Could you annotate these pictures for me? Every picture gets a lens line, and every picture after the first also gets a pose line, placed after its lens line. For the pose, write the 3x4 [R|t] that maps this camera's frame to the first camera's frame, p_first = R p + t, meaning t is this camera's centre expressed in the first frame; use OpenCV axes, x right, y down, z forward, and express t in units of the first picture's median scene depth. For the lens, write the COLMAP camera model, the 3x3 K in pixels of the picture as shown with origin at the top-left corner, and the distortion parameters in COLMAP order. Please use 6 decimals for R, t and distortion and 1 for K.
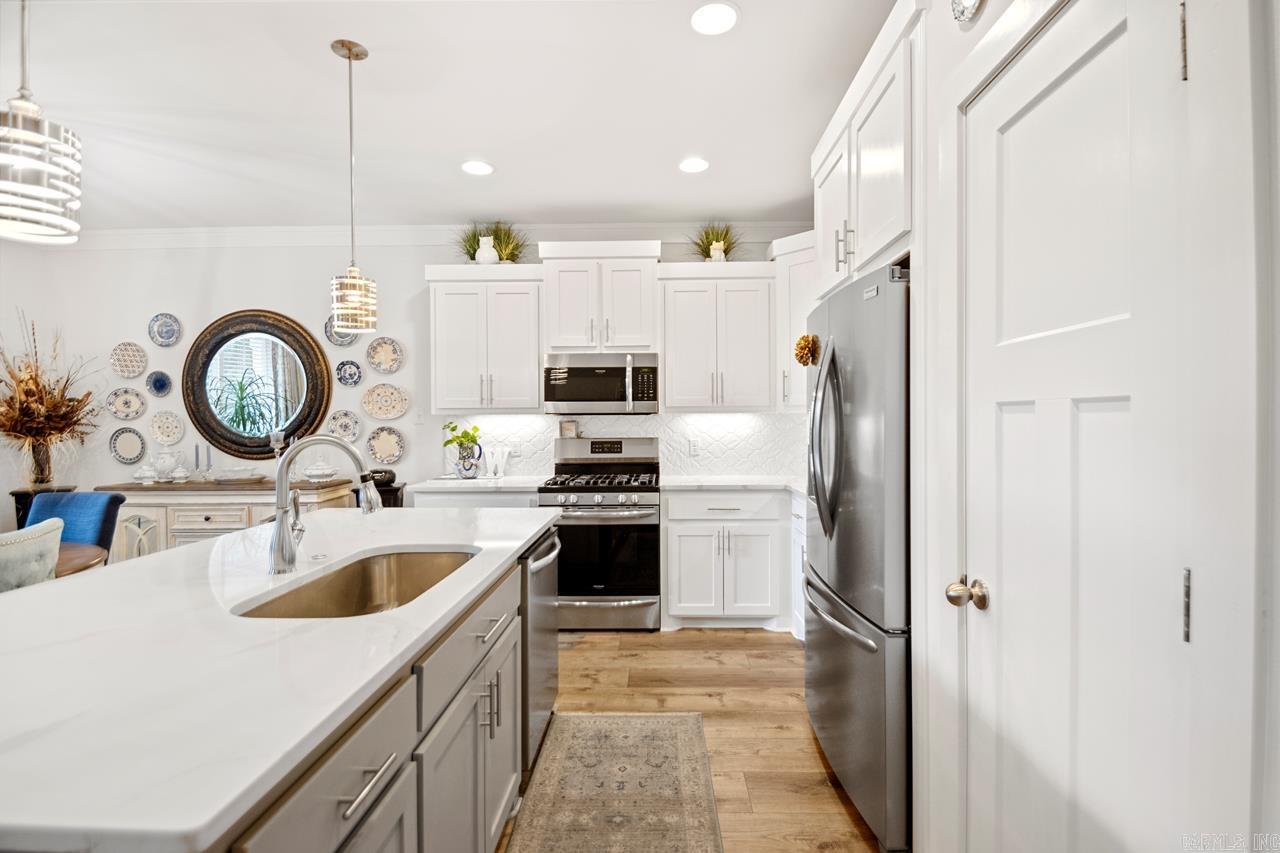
lens RADIAL K [[590.4, 0, 644.9], [0, 590.4, 423.5], [0, 0, 1]] dist [-0.000677, -0.000080]
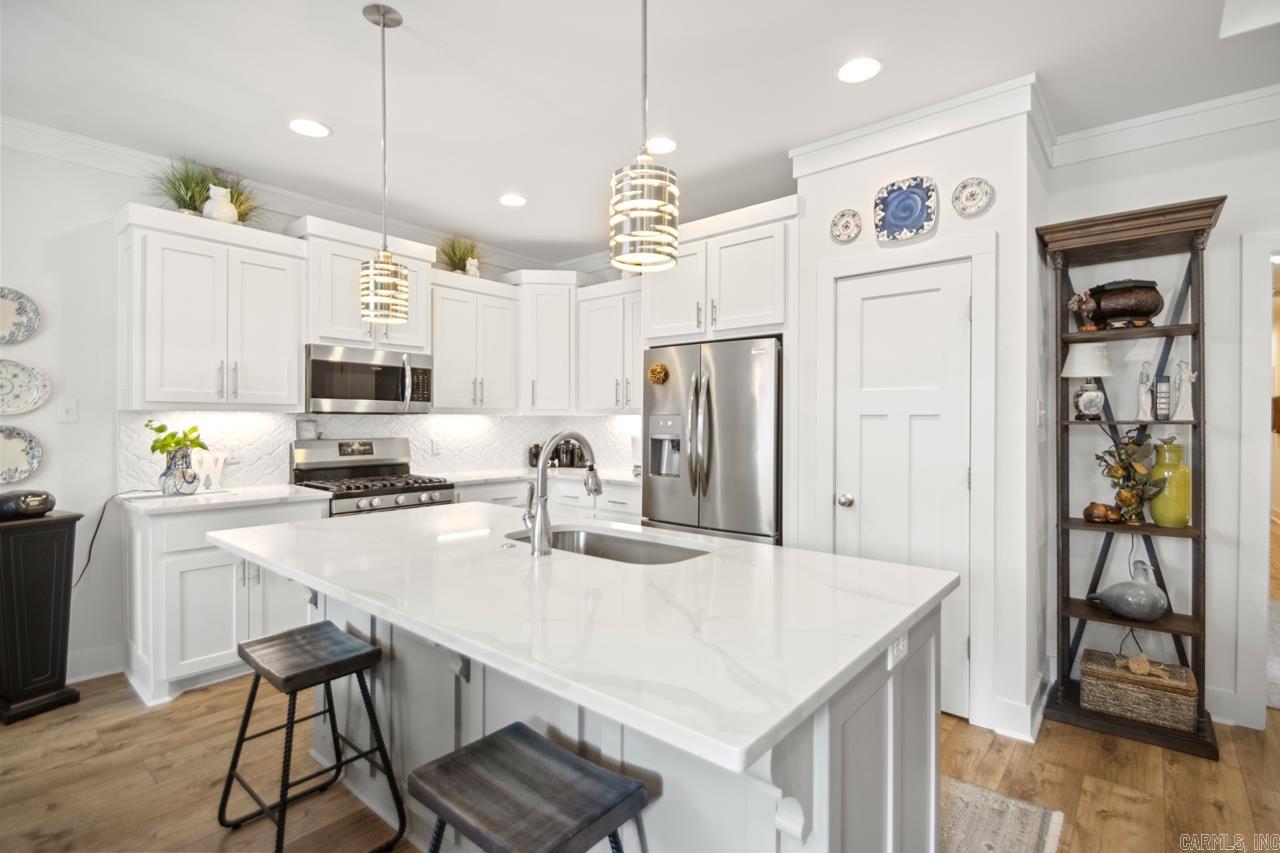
lens RADIAL K [[590.4, 0, 644.9], [0, 590.4, 423.5], [0, 0, 1]] dist [-0.000677, -0.000080]
pose [[0.626401, 0.005661, 0.779480, -0.544805], [-0.002569, 0.999983, -0.005198, 0.004027], [-0.779497, 0.001253, 0.626405, 0.061562]]
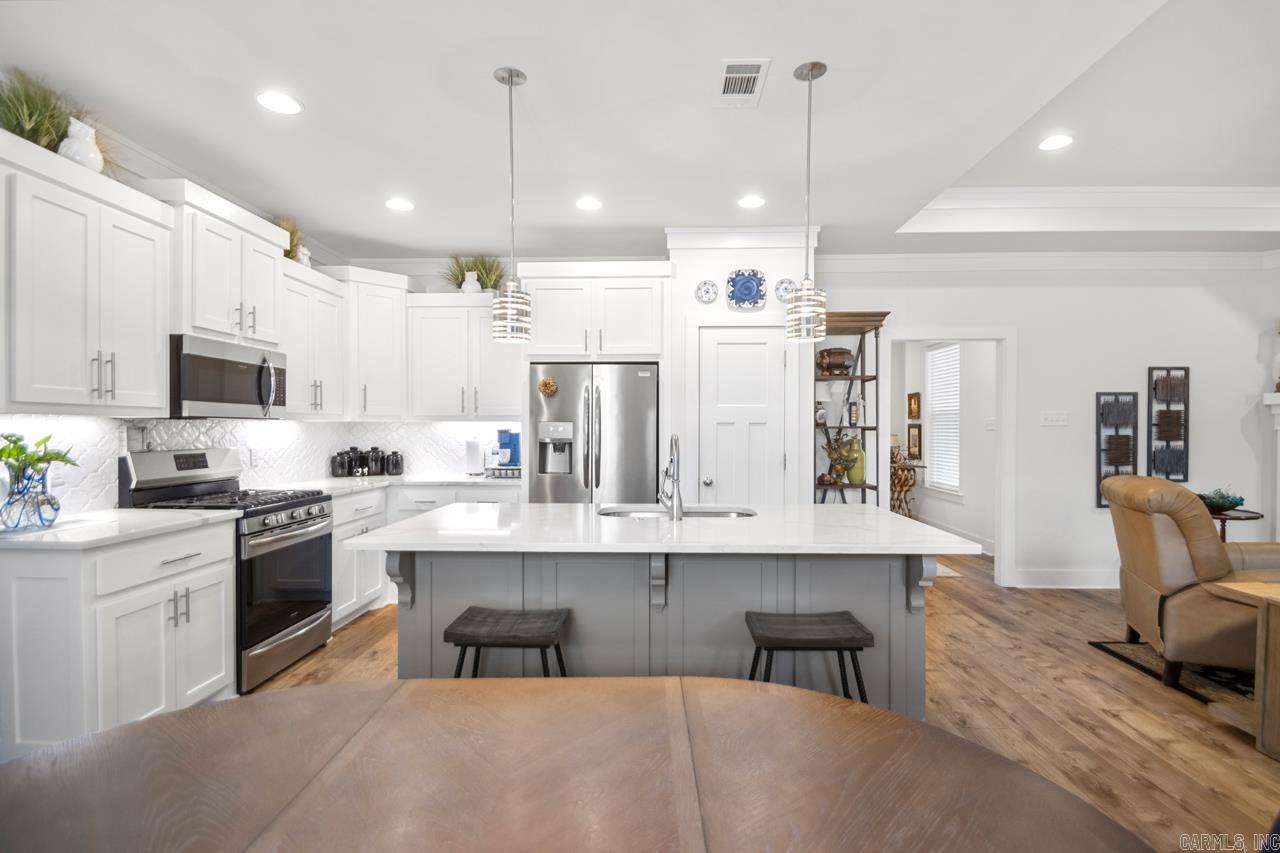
lens RADIAL K [[613.2, 0, 641.8], [0, 613.2, 432.0], [0, 0, 1]] dist [-0.018883, 0.000034]
pose [[0.004623, -0.001010, 0.999989, -0.915976], [0.004779, 0.999988, 0.000988, 0.003940], [-0.999978, 0.004775, 0.004628, 0.439235]]
